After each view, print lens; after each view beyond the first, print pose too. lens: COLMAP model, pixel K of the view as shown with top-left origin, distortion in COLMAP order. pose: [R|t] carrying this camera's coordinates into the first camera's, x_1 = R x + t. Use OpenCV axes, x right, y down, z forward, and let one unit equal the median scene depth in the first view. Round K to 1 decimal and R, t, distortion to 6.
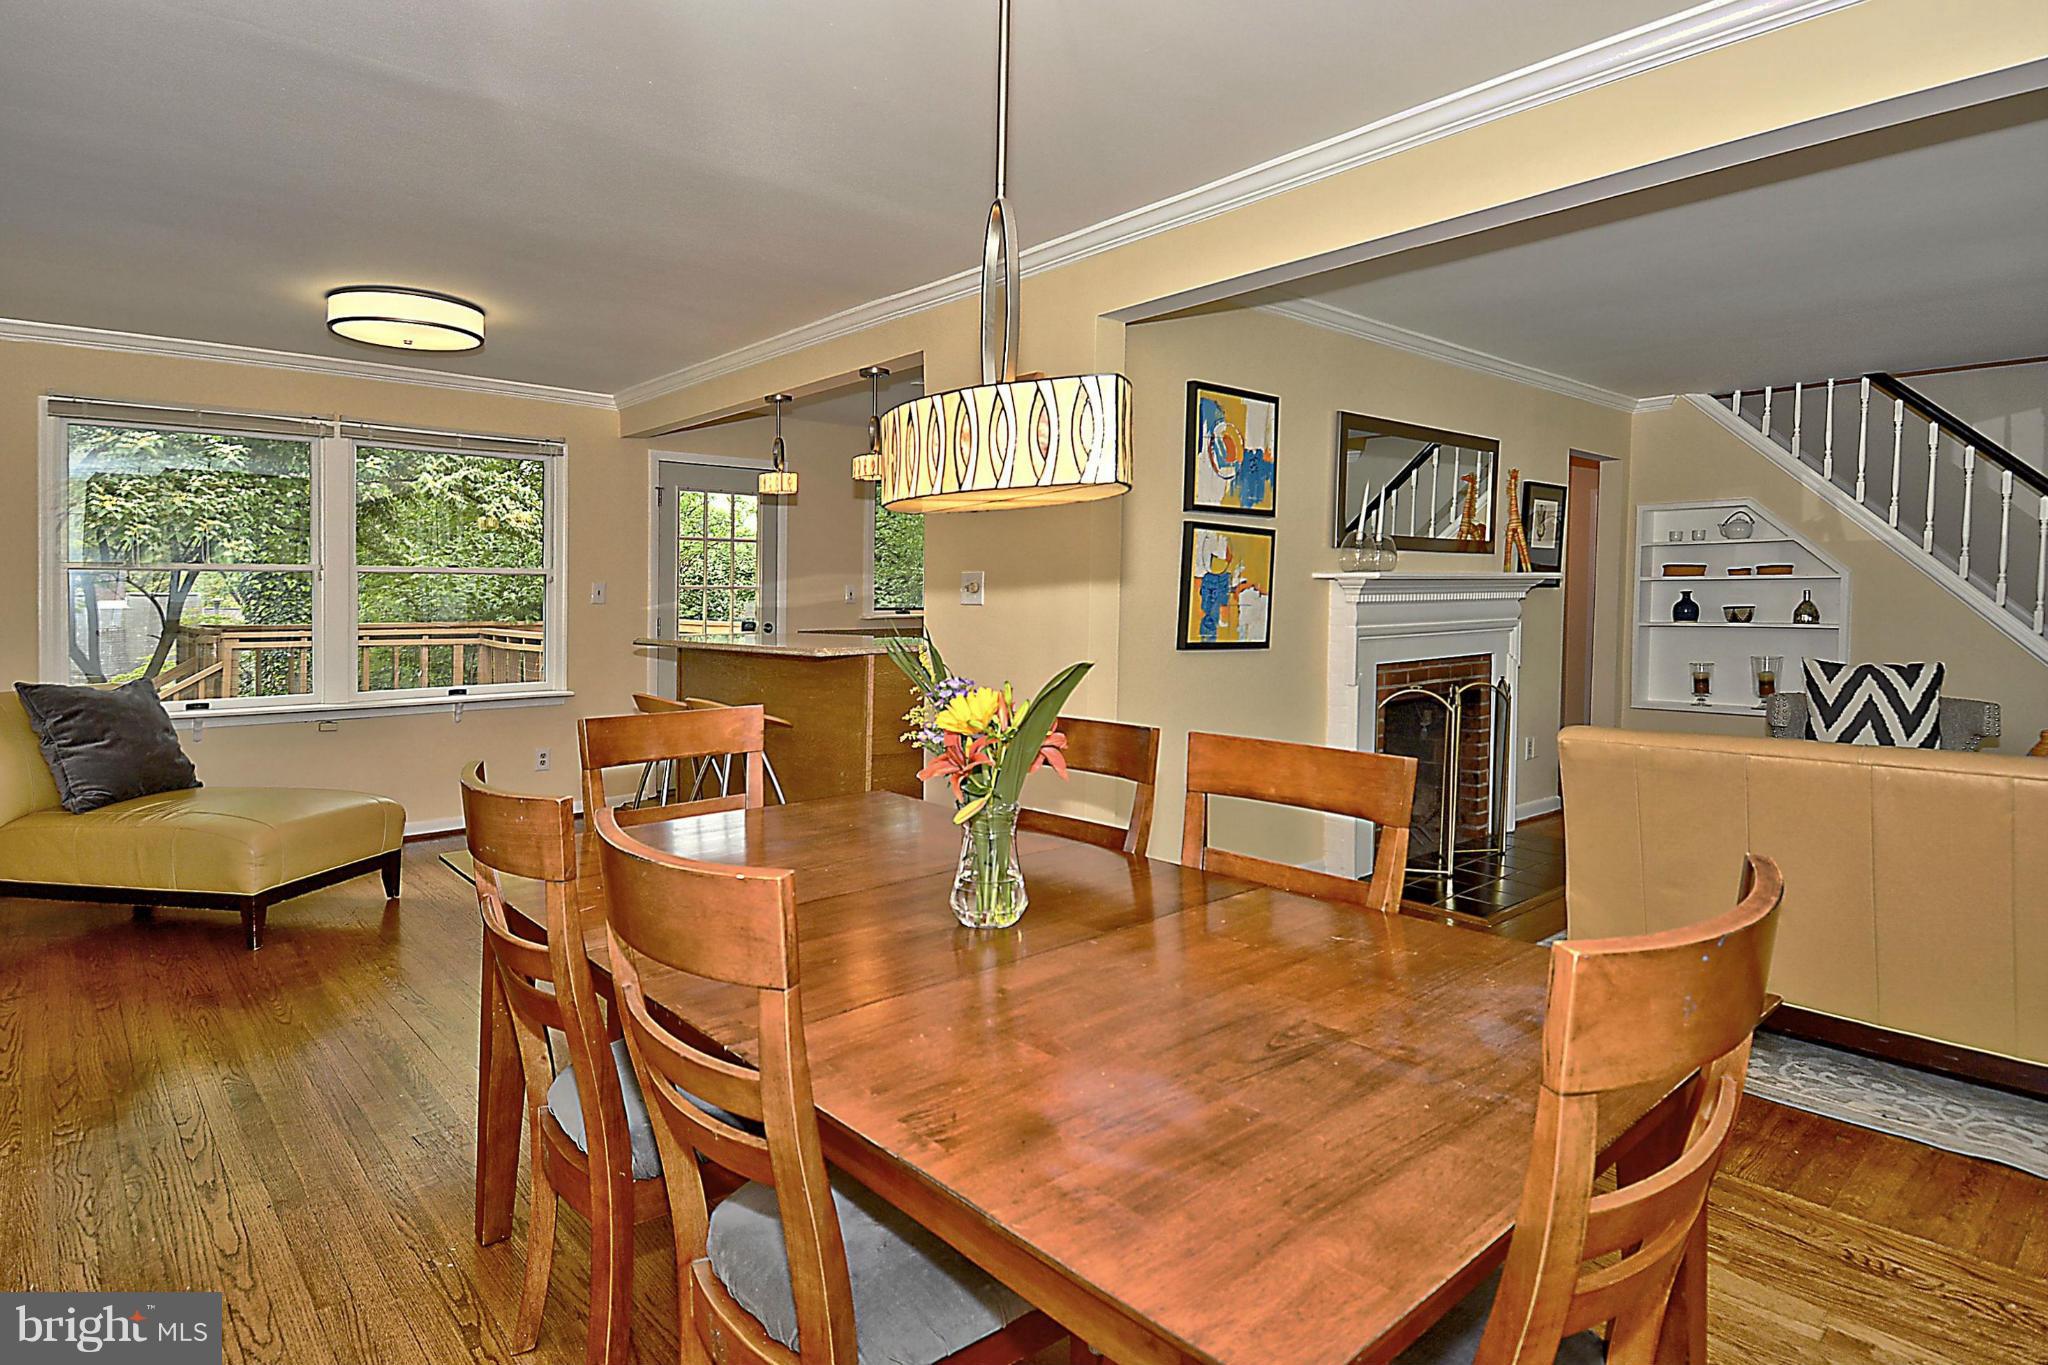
lens RADIAL K [[1113.9, 0, 1008.7], [0, 1113.9, 616.1], [0, 0, 1]] dist [0.026307, -0.001759]
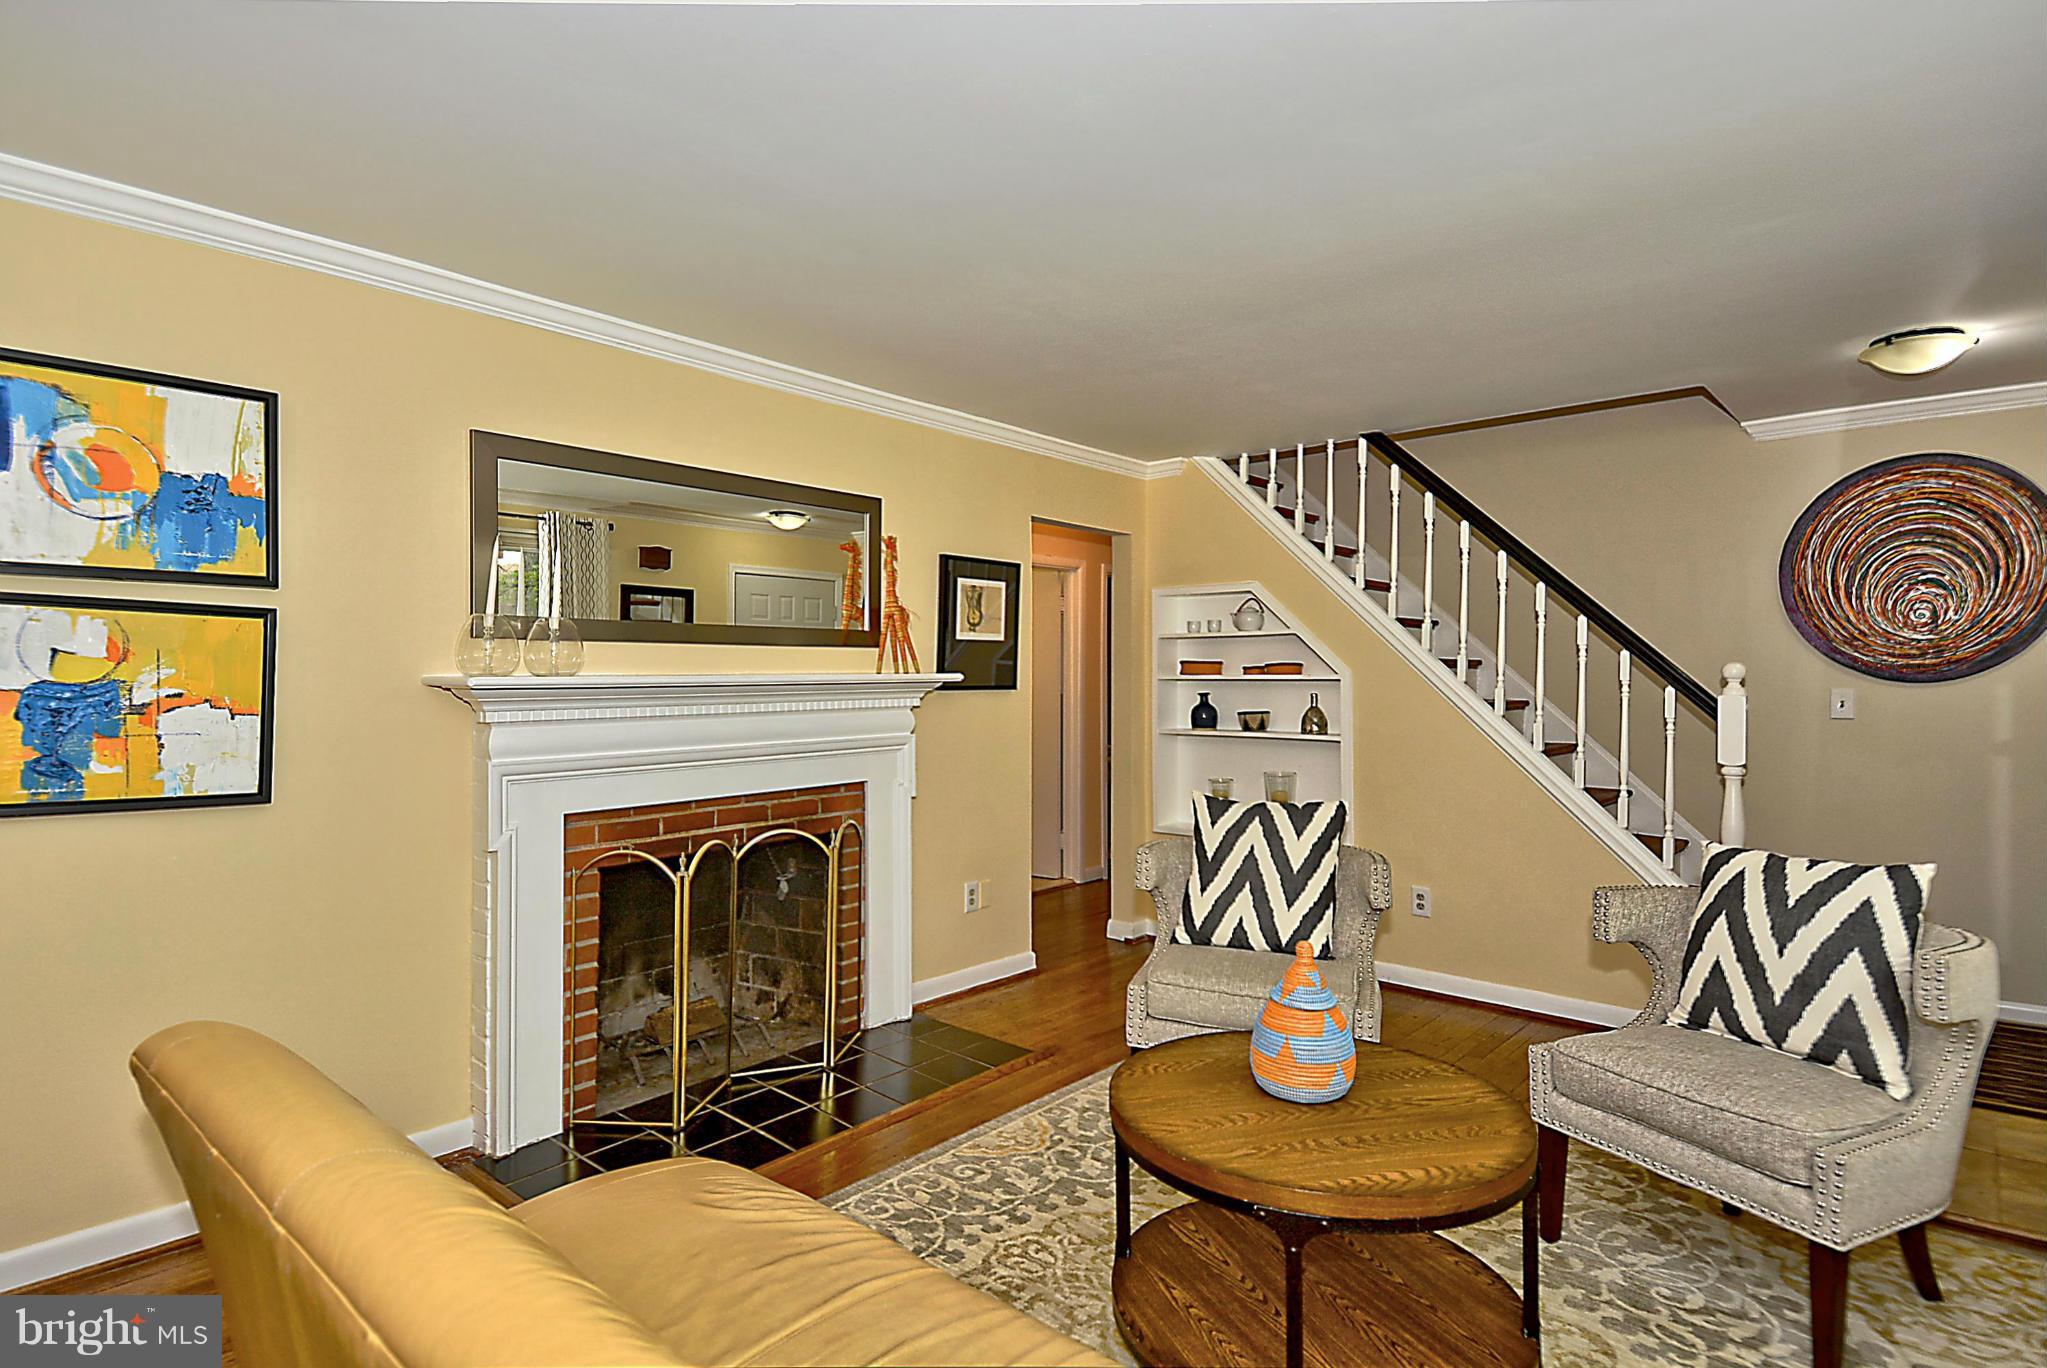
lens RADIAL K [[1062.1, 0, 1023.5], [0, 1062.1, 684.0], [0, 0, 1]] dist [0.066702, -0.051202]
pose [[0.991179, 0.002629, 0.132501, 0.438190], [-0.000997, 0.999923, -0.012378, -0.022613], [-0.132524, 0.012137, 0.991106, 0.277049]]
